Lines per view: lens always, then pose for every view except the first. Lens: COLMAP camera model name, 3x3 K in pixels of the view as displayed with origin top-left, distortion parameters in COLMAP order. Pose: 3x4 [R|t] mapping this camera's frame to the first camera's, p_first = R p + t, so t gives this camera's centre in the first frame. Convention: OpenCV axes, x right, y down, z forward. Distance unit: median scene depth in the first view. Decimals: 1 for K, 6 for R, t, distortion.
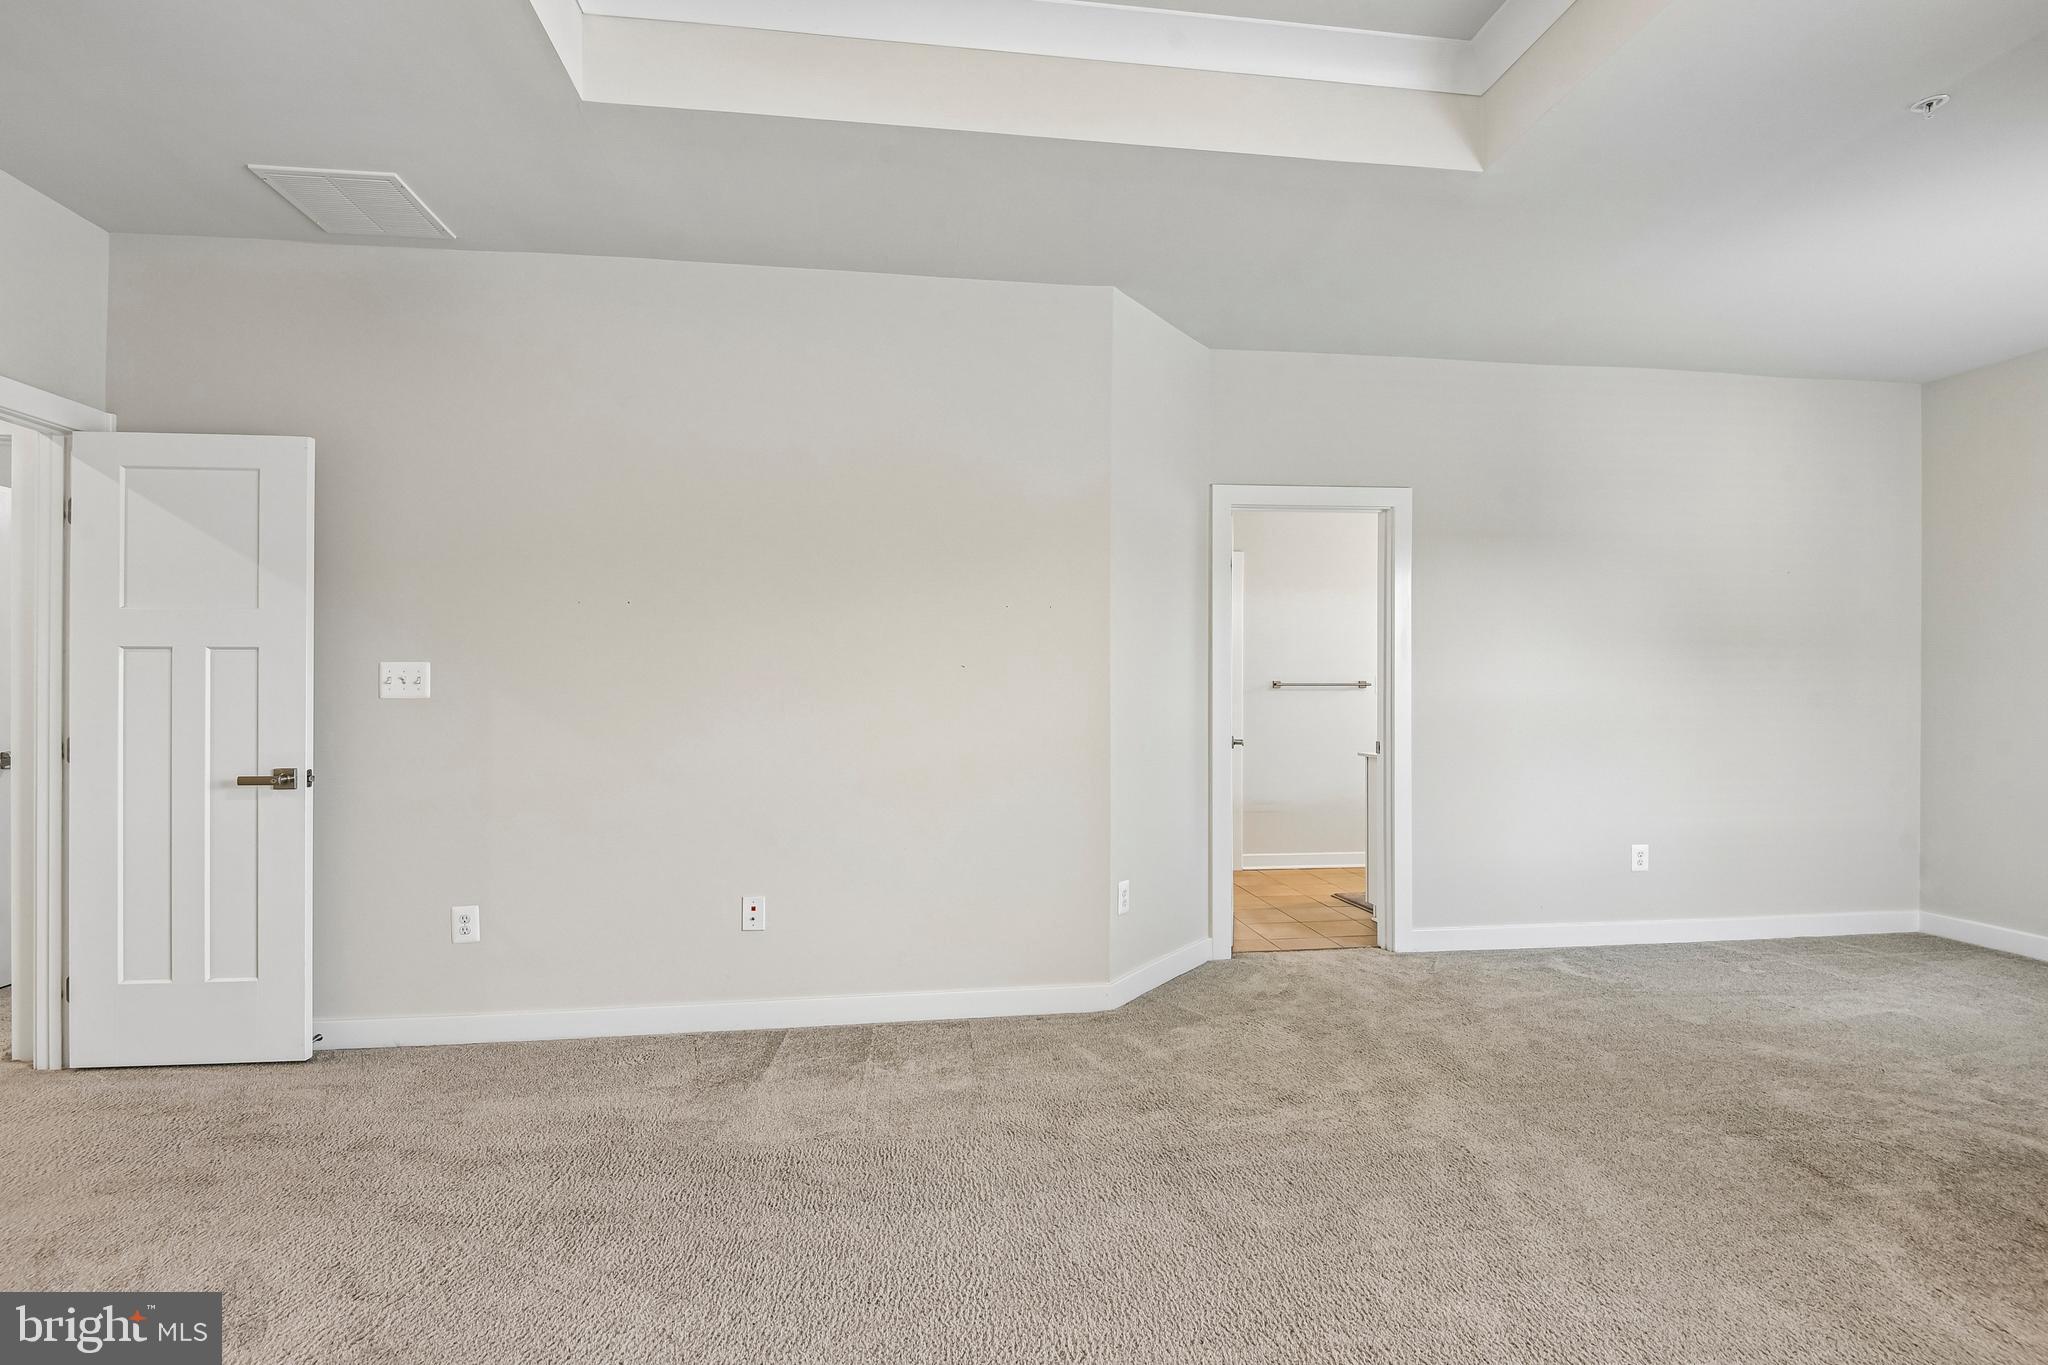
lens RADIAL K [[943.6, 0, 1033.5], [0, 943.6, 682.3], [0, 0, 1]] dist [-0.016706, -0.005746]
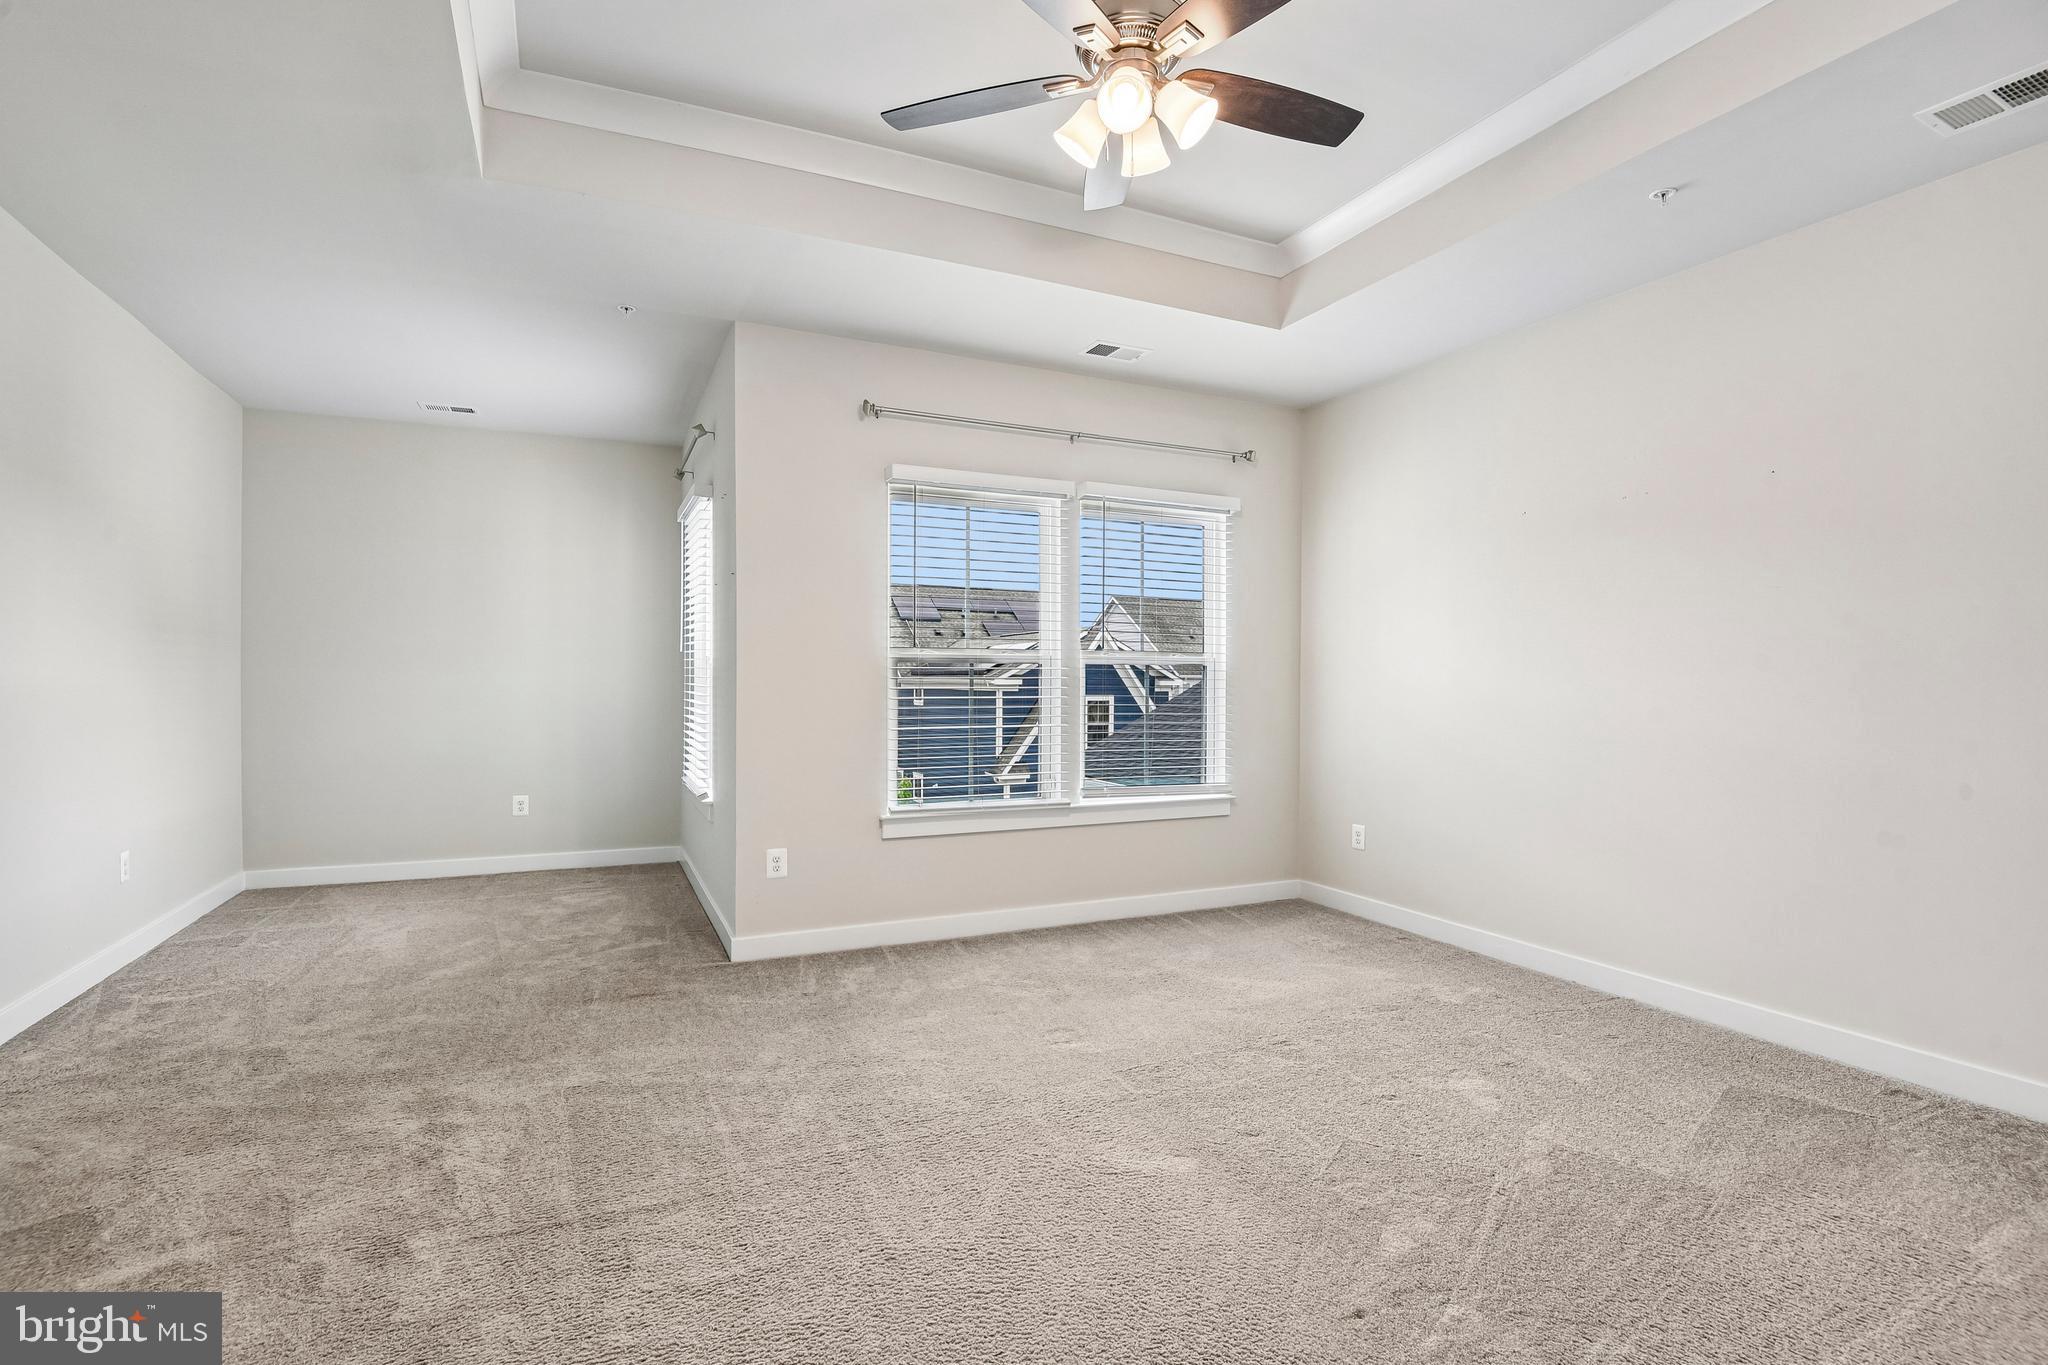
lens RADIAL K [[970.5, 0, 980.6], [0, 970.5, 686.1], [0, 0, 1]] dist [-0.038969, -0.002045]
pose [[-0.251910, -0.011940, 0.967677, -0.557358], [-0.007188, 0.999919, 0.010467, 0.001710], [-0.967724, -0.004319, -0.251975, 0.595264]]
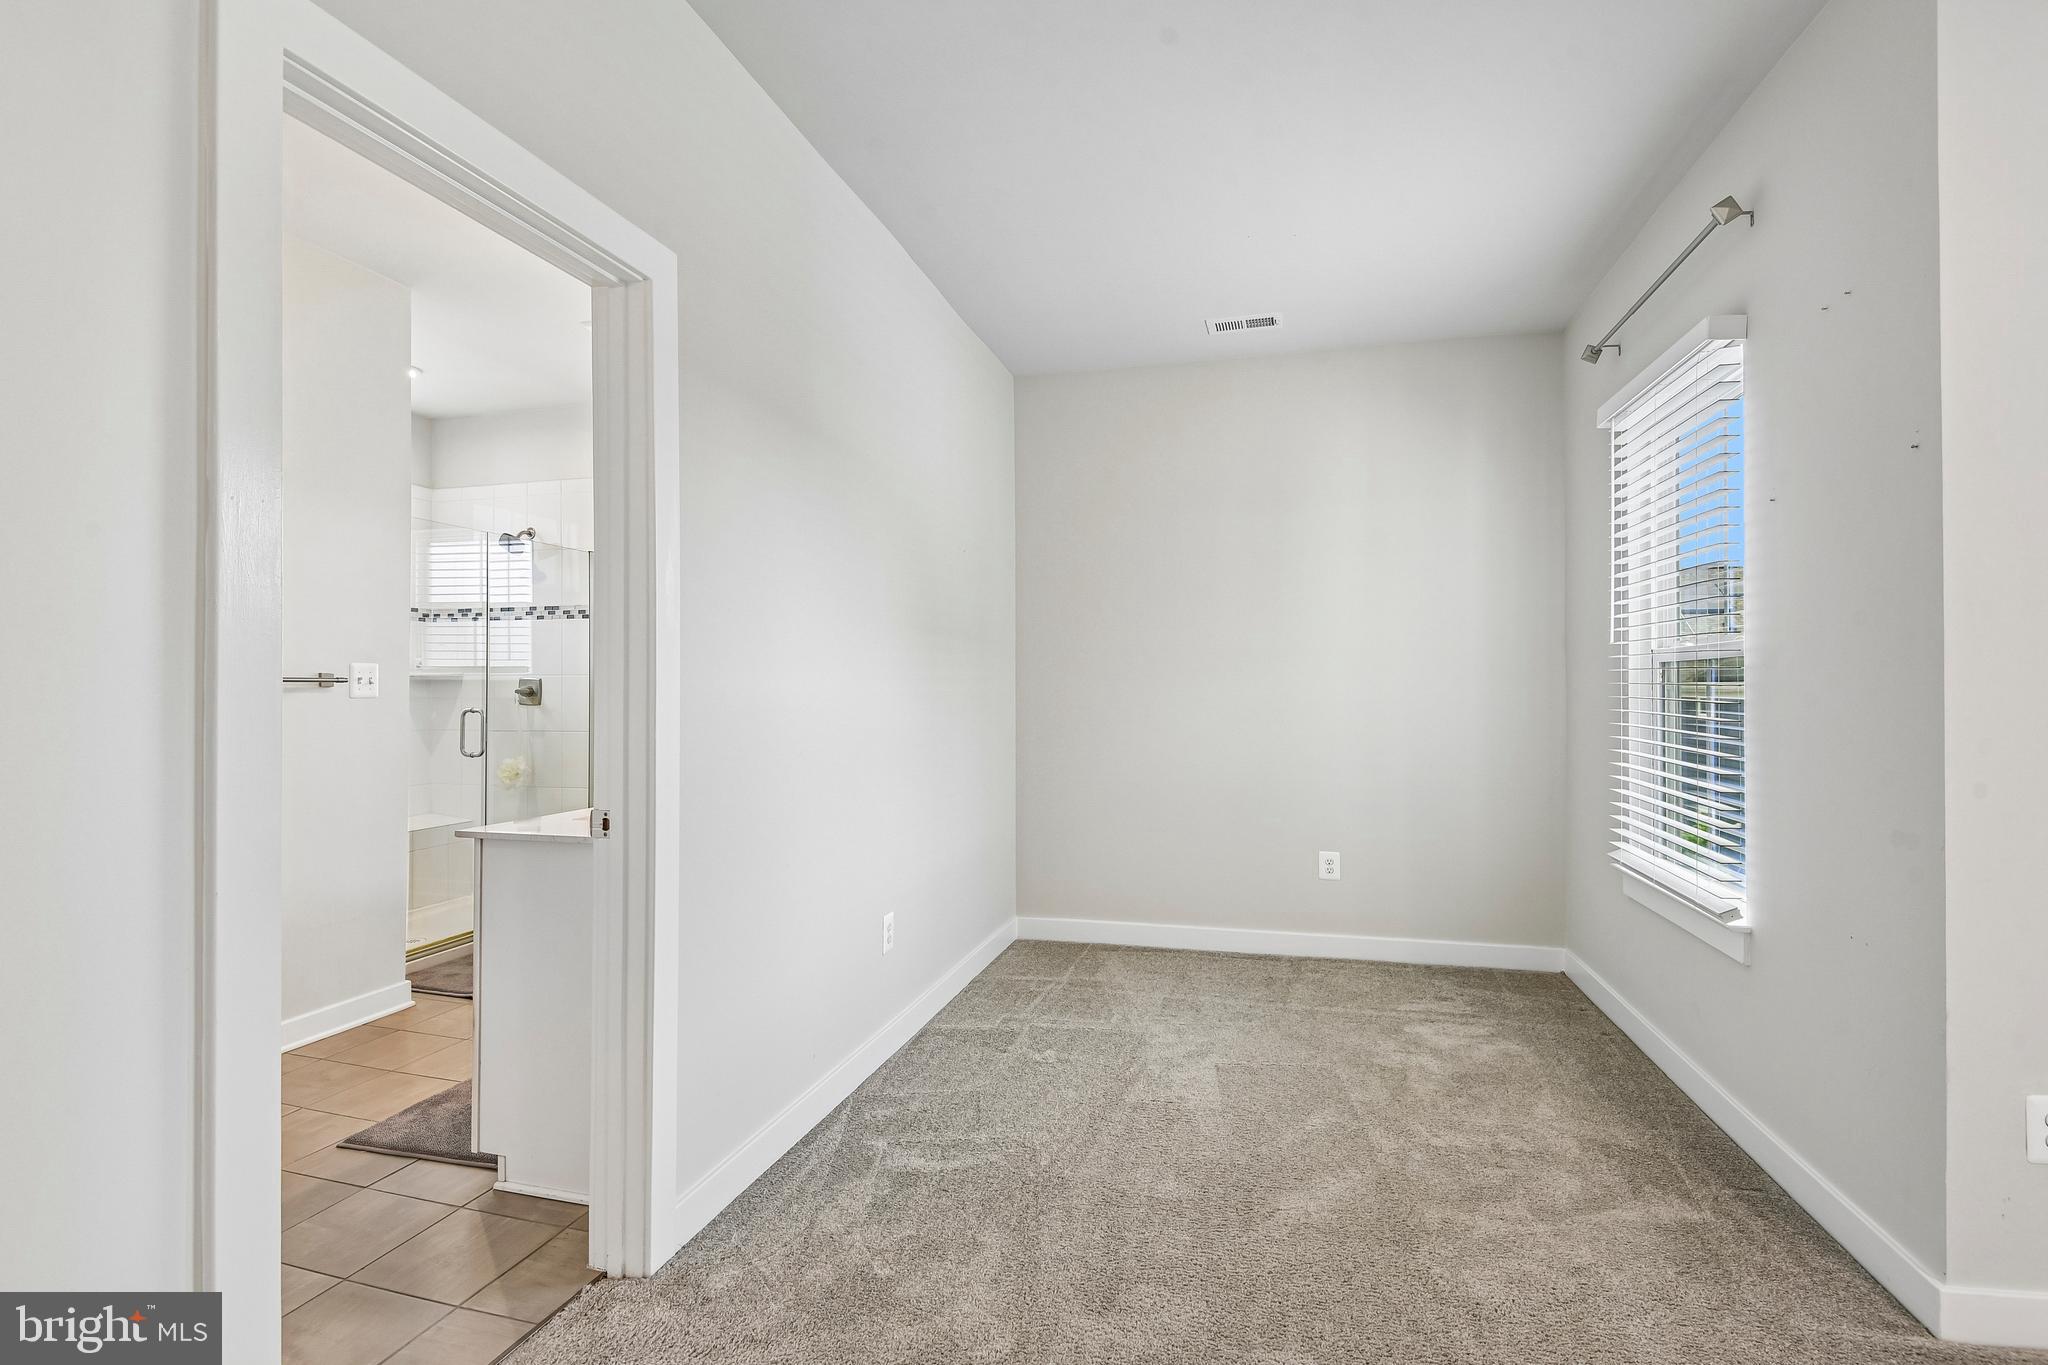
lens RADIAL K [[943.6, 0, 1022.7], [0, 943.6, 683.1], [0, 0, 1]] dist [-0.016706, -0.005746]
pose [[0.394473, 0.009526, 0.918858, 0.061541], [-0.001051, 0.999950, -0.009916, 0.014704], [-0.918907, 0.002946, 0.394463, 0.856437]]
